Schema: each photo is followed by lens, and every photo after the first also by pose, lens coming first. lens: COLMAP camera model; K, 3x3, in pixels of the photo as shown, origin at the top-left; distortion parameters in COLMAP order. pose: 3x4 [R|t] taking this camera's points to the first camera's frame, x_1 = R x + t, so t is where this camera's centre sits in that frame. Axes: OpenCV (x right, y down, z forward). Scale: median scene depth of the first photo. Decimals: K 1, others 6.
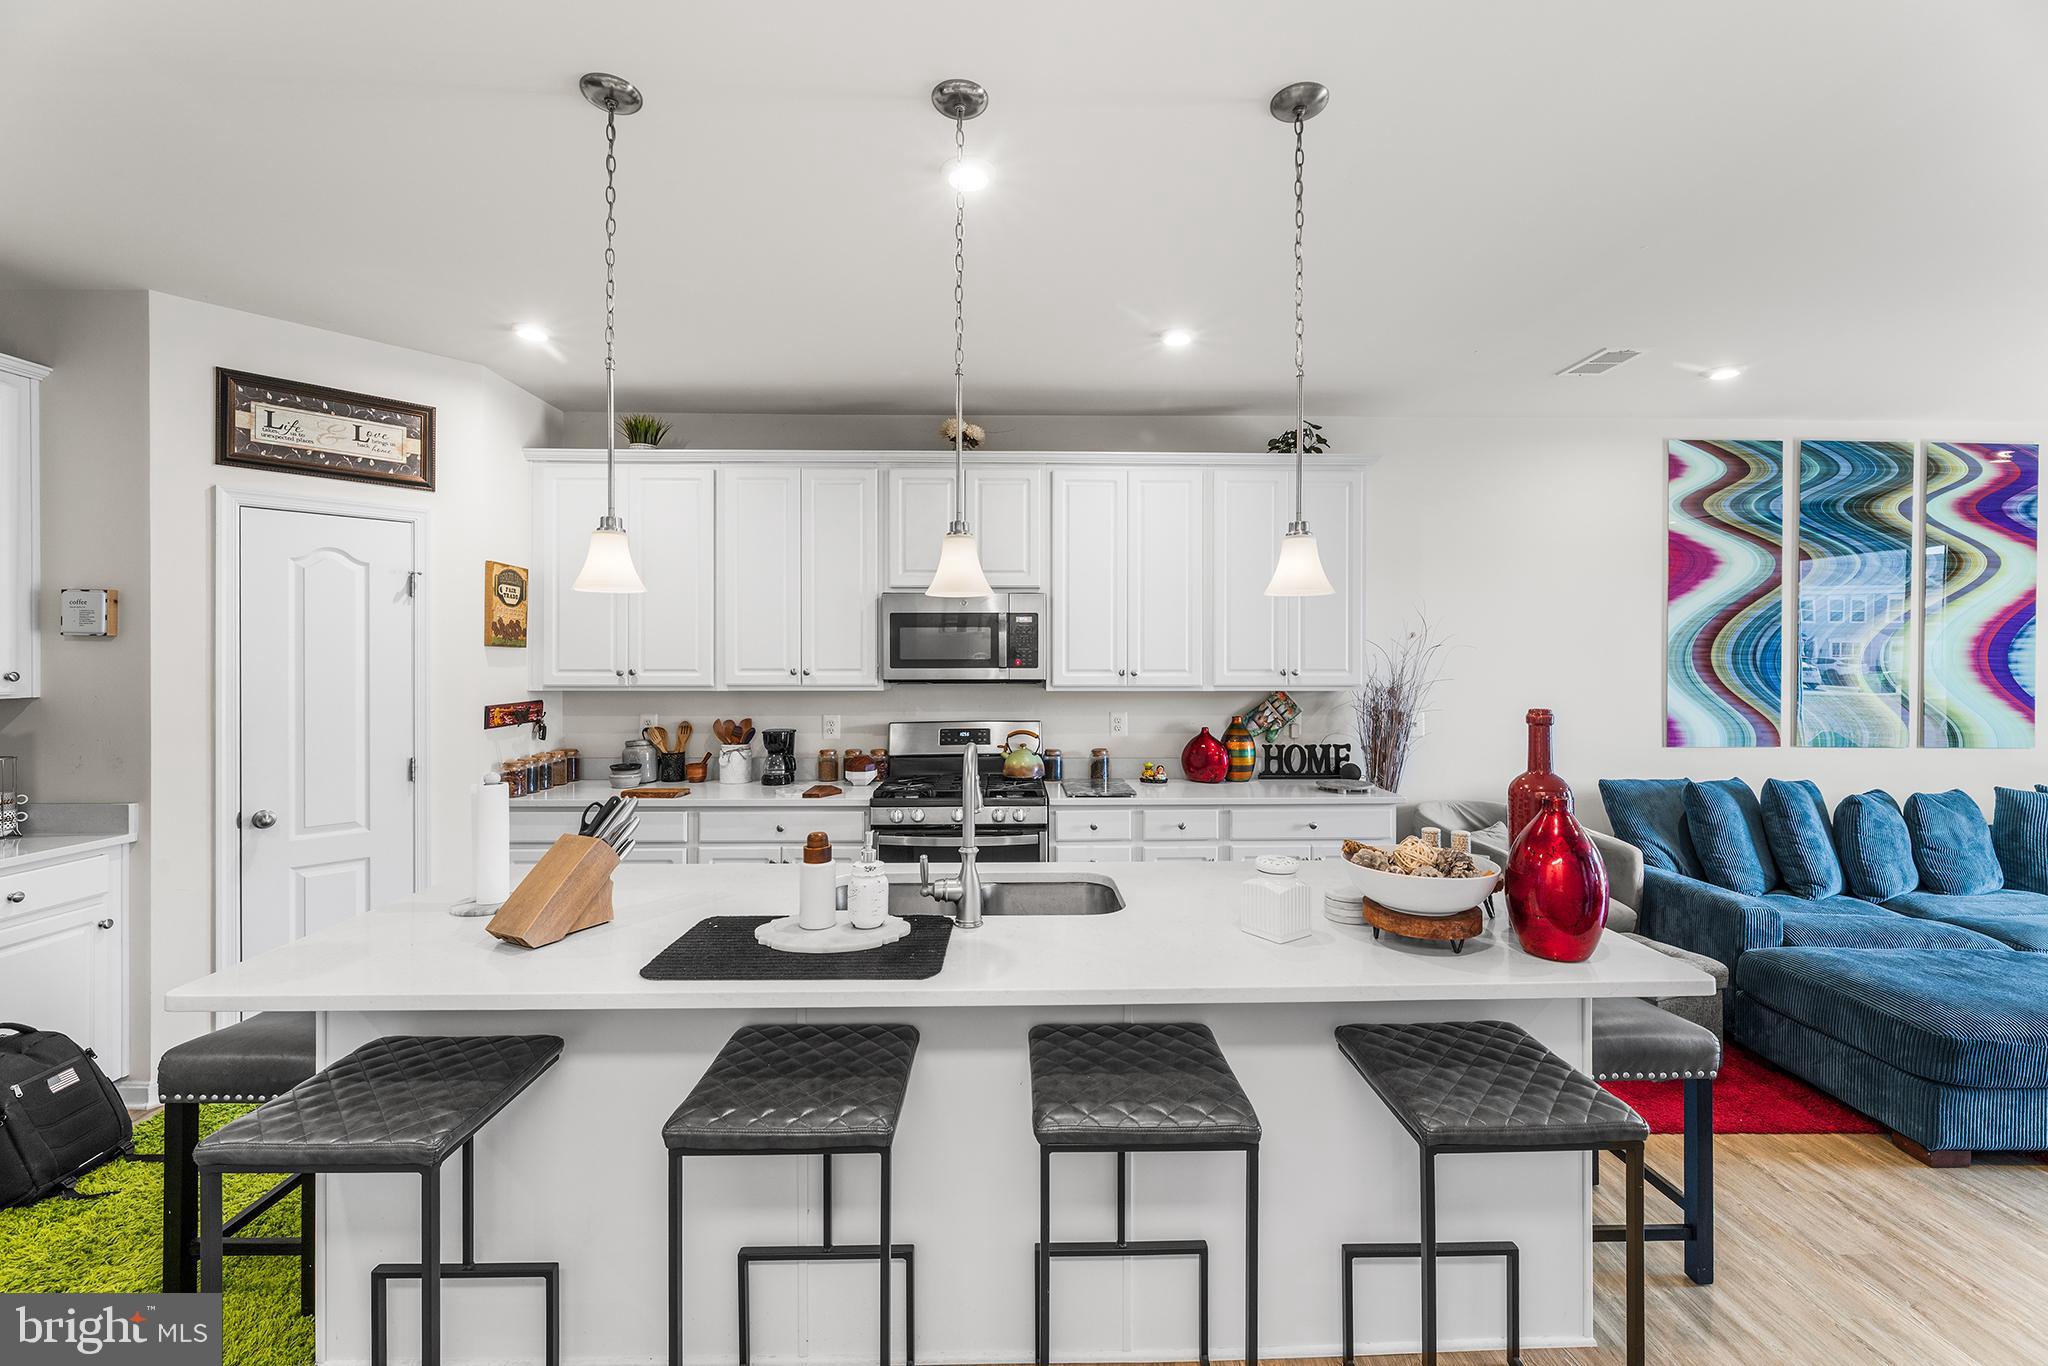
lens RADIAL K [[838.2, 0, 1021.6], [0, 838.2, 661.6], [0, 0, 1]] dist [-0.001894, -0.000496]
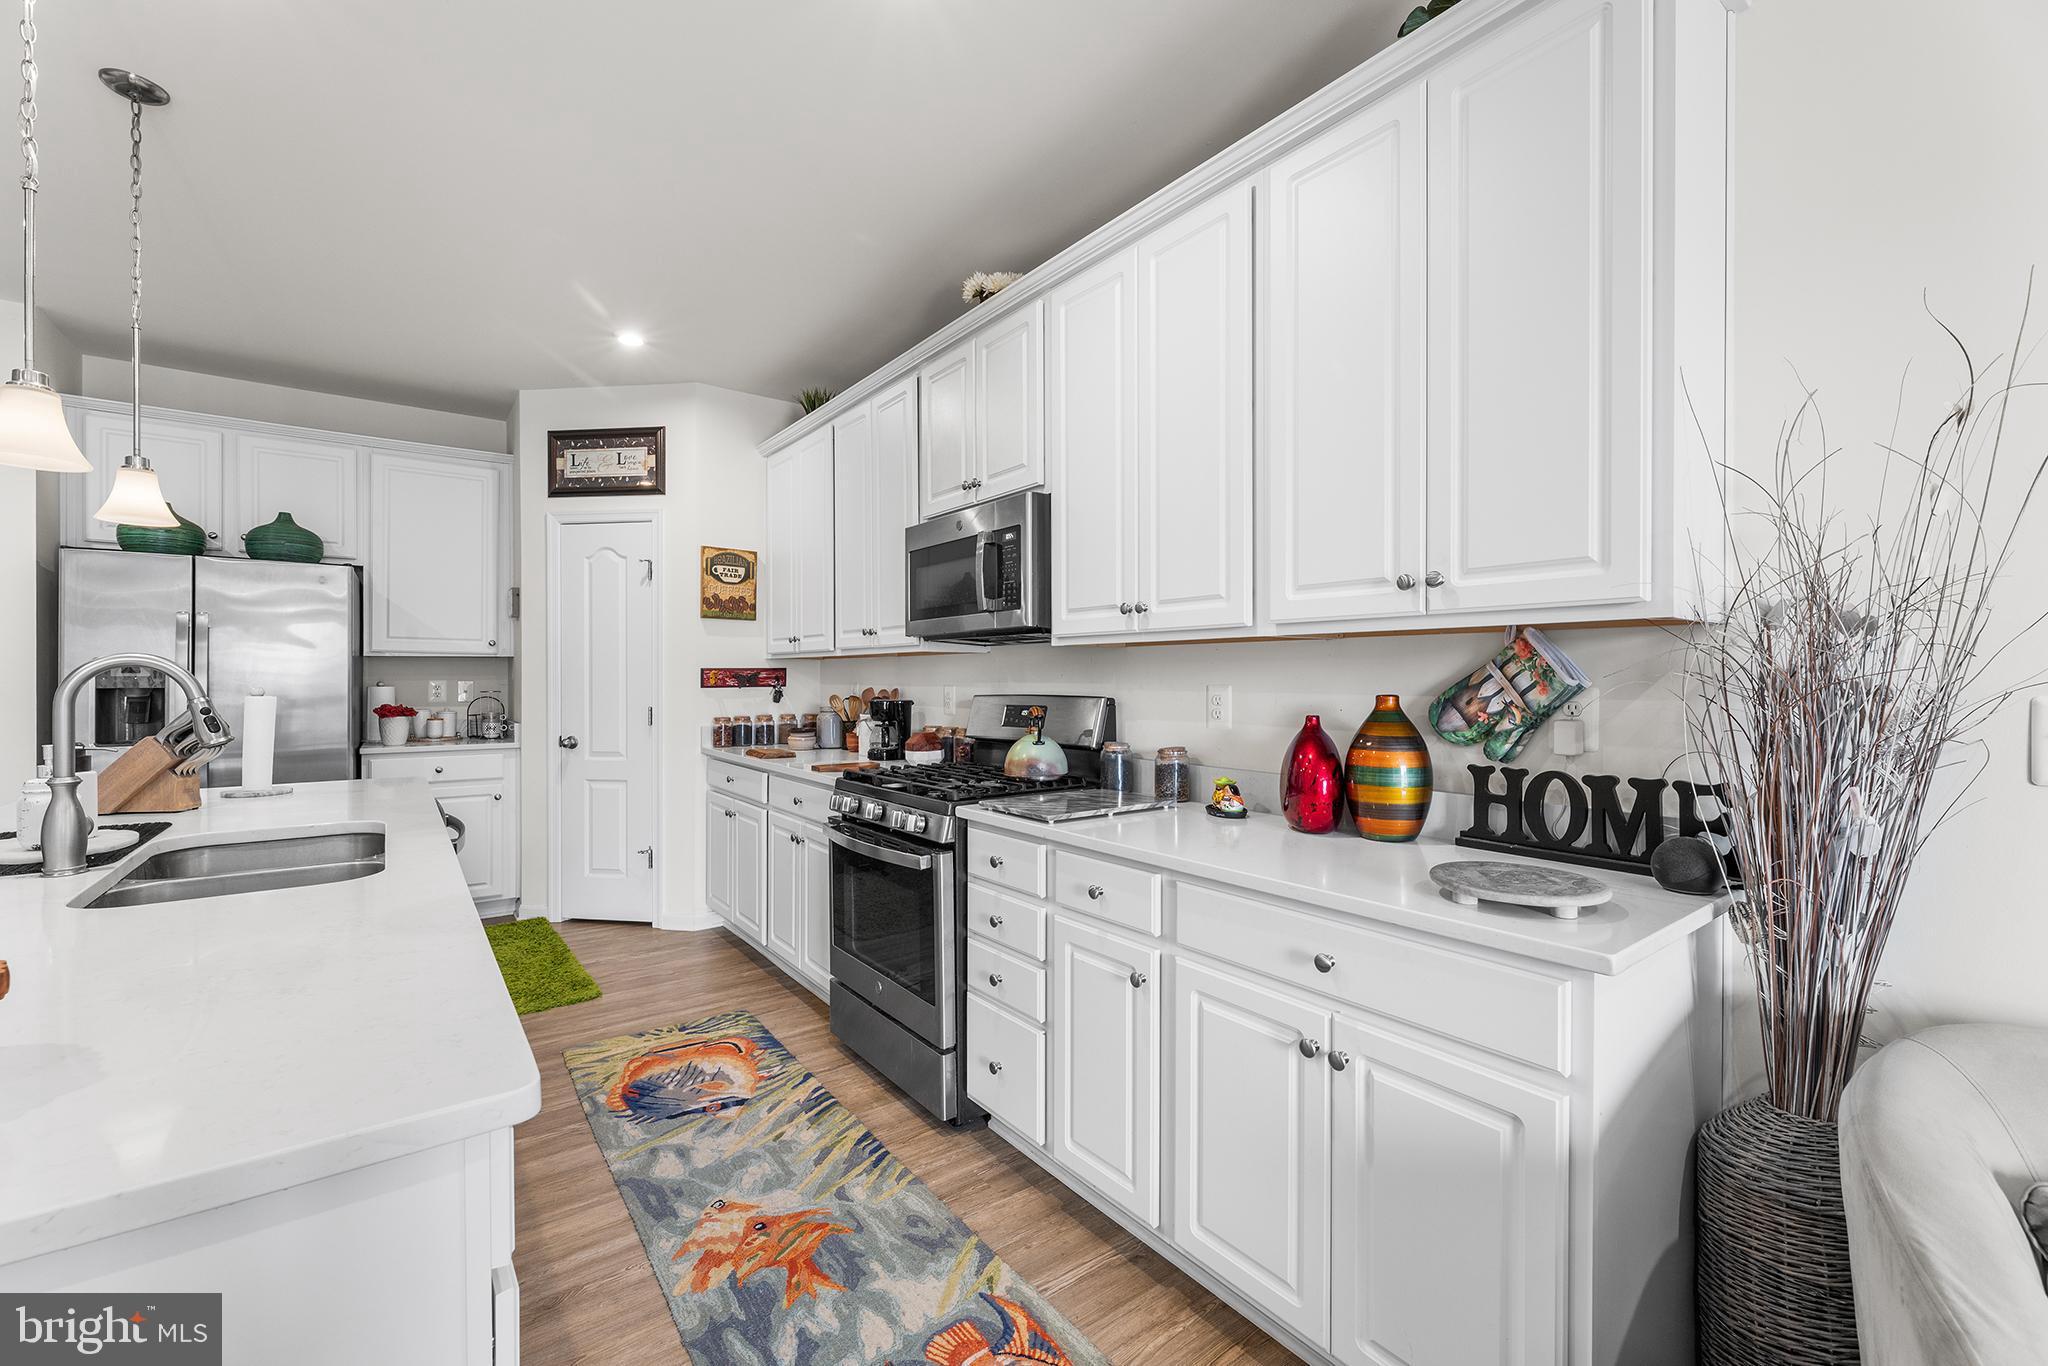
lens RADIAL K [[837.0, 0, 1021.3], [0, 837.0, 682.4], [0, 0, 1]] dist [-0.001515, -0.000306]
pose [[0.581174, 0.004817, -0.813765, 0.524667], [-0.001712, 0.999988, 0.004697, 0.059009], [0.813777, -0.001337, 0.581175, 0.601289]]
